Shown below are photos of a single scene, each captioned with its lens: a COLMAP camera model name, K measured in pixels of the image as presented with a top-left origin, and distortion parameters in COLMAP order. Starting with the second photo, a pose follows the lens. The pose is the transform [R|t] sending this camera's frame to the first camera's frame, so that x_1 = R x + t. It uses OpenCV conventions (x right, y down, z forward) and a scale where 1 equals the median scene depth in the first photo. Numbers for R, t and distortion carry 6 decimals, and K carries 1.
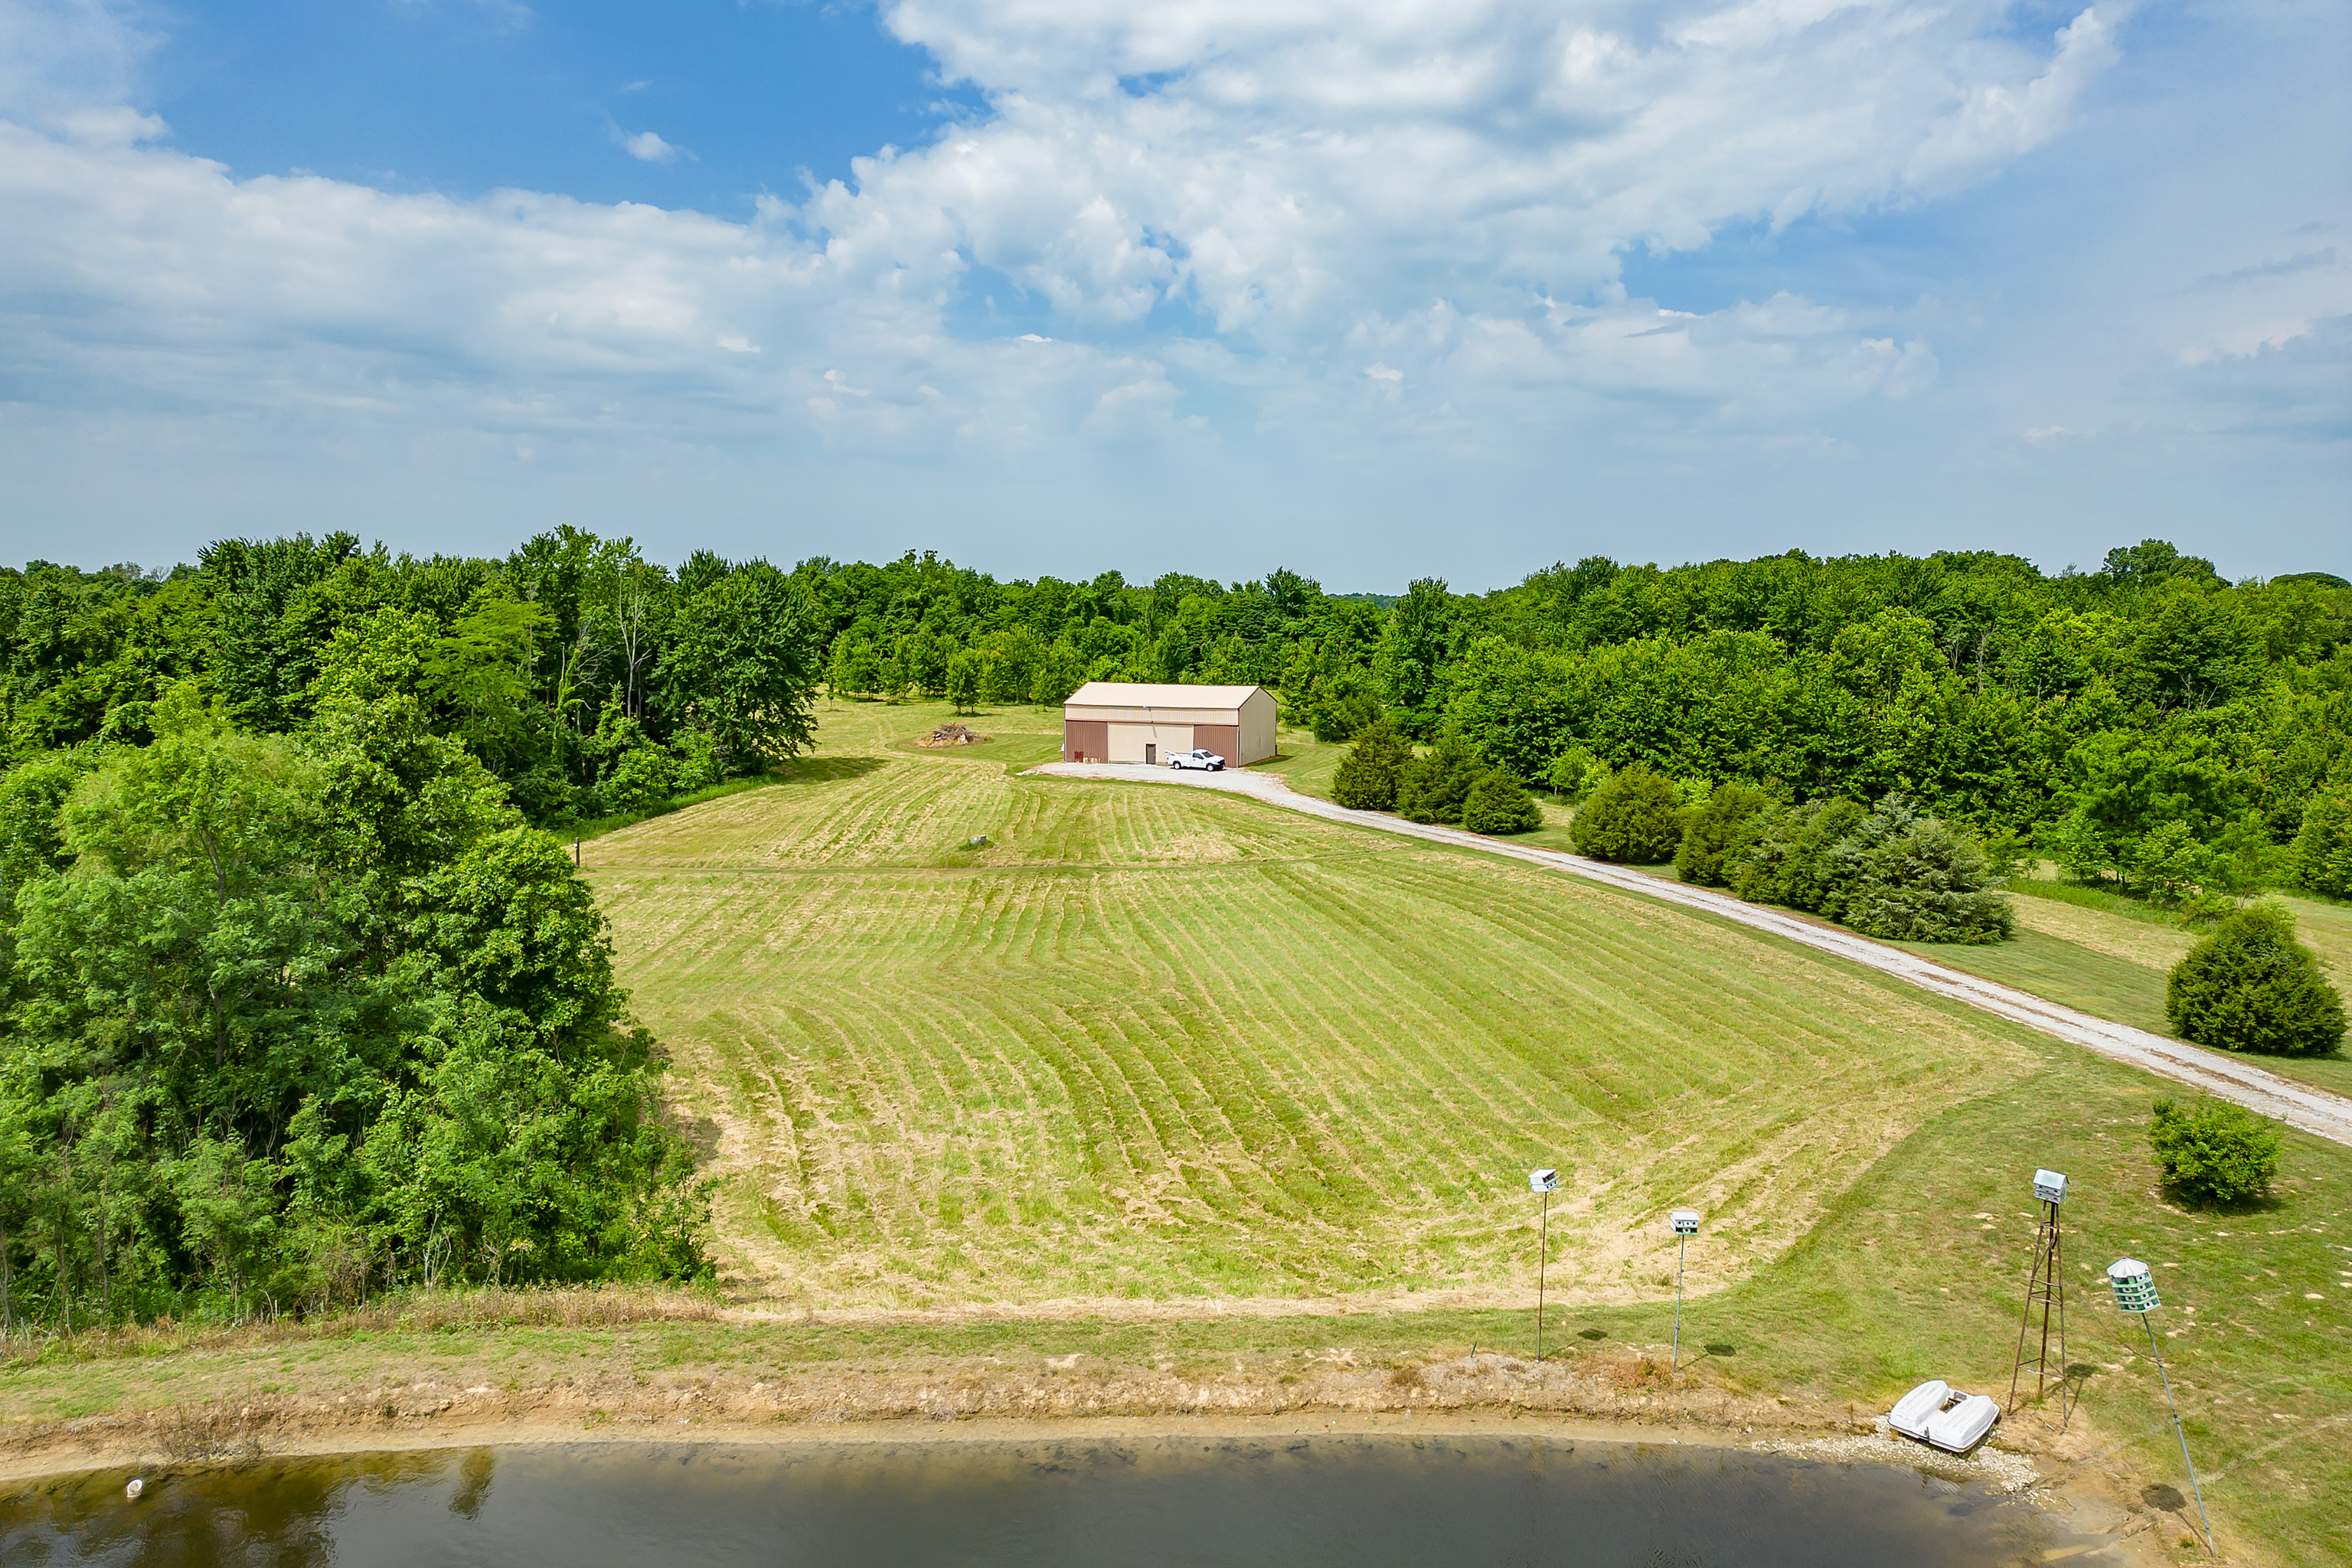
lens RADIAL K [[1652.5, 0, 1167.8], [0, 1652.5, 781.3], [0, 0, 1]] dist [0.076872, -0.055793]
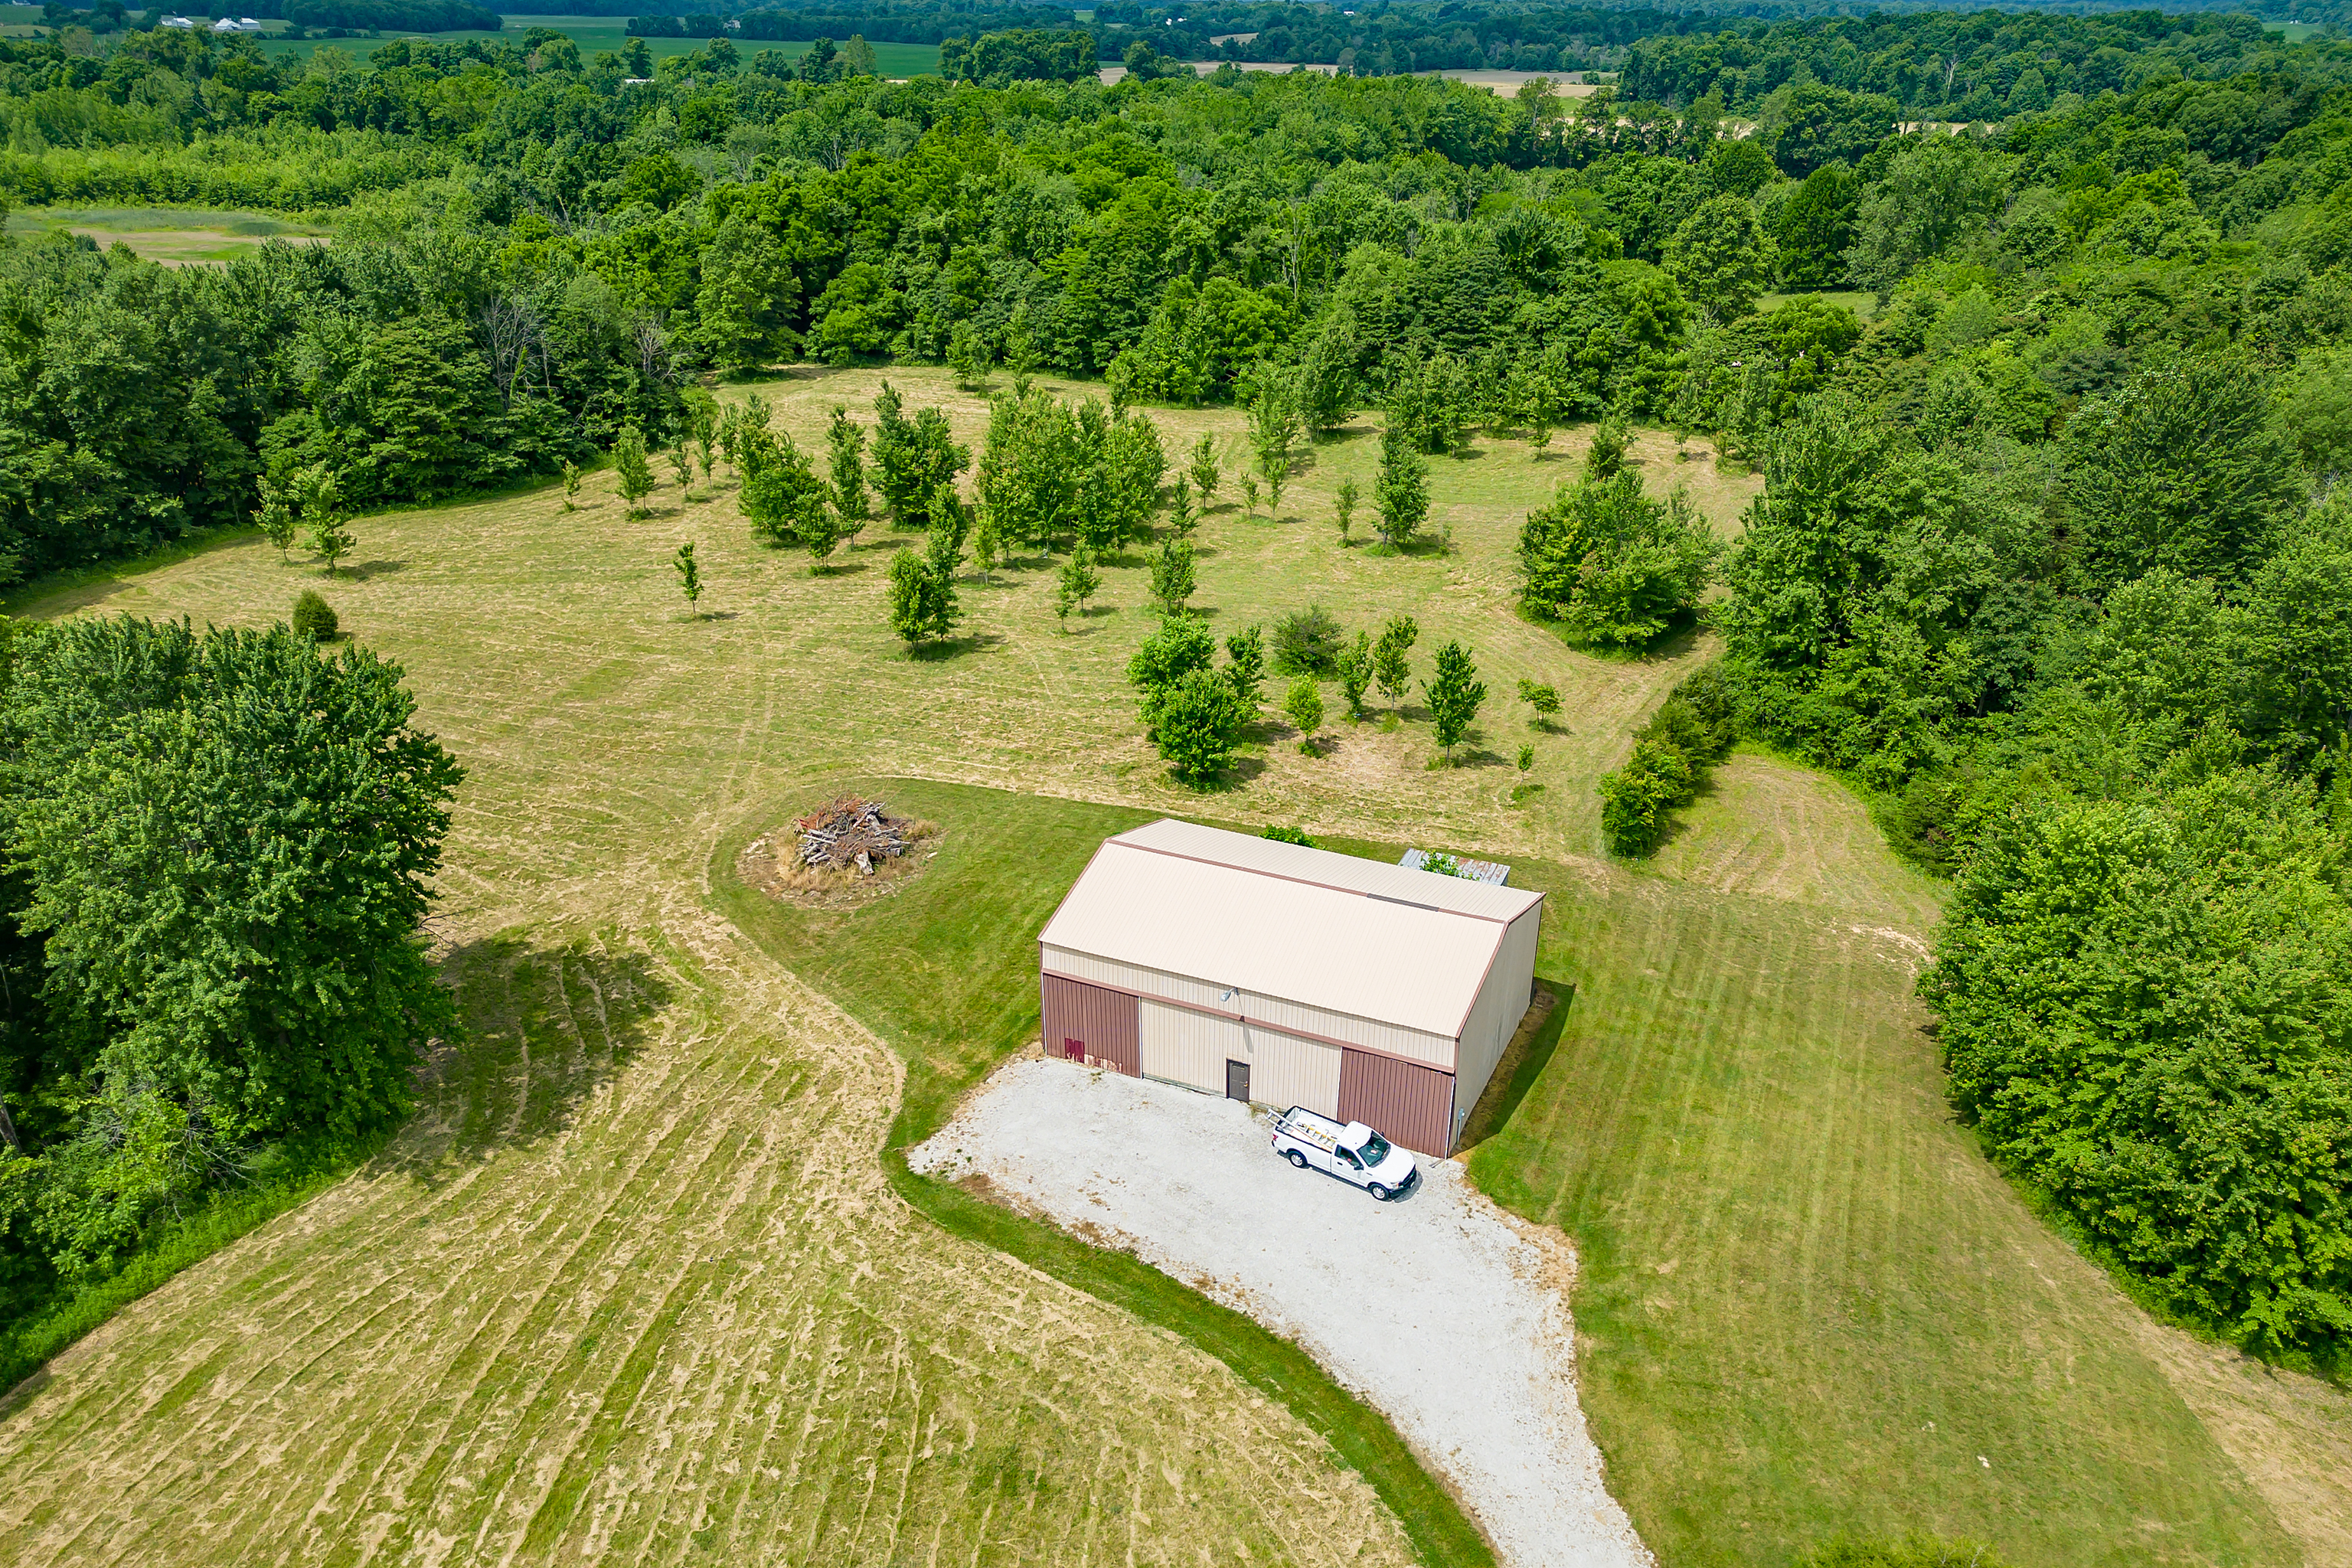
lens RADIAL K [[1652.5, 0, 1167.8], [0, 1652.5, 781.3], [0, 0, 1]] dist [0.076872, -0.055793]
pose [[0.995175, 0.041238, -0.089030, 0.006623], [-0.009780, 0.944561, 0.328191, -0.233064], [0.097628, -0.325737, 0.940406, 0.636914]]
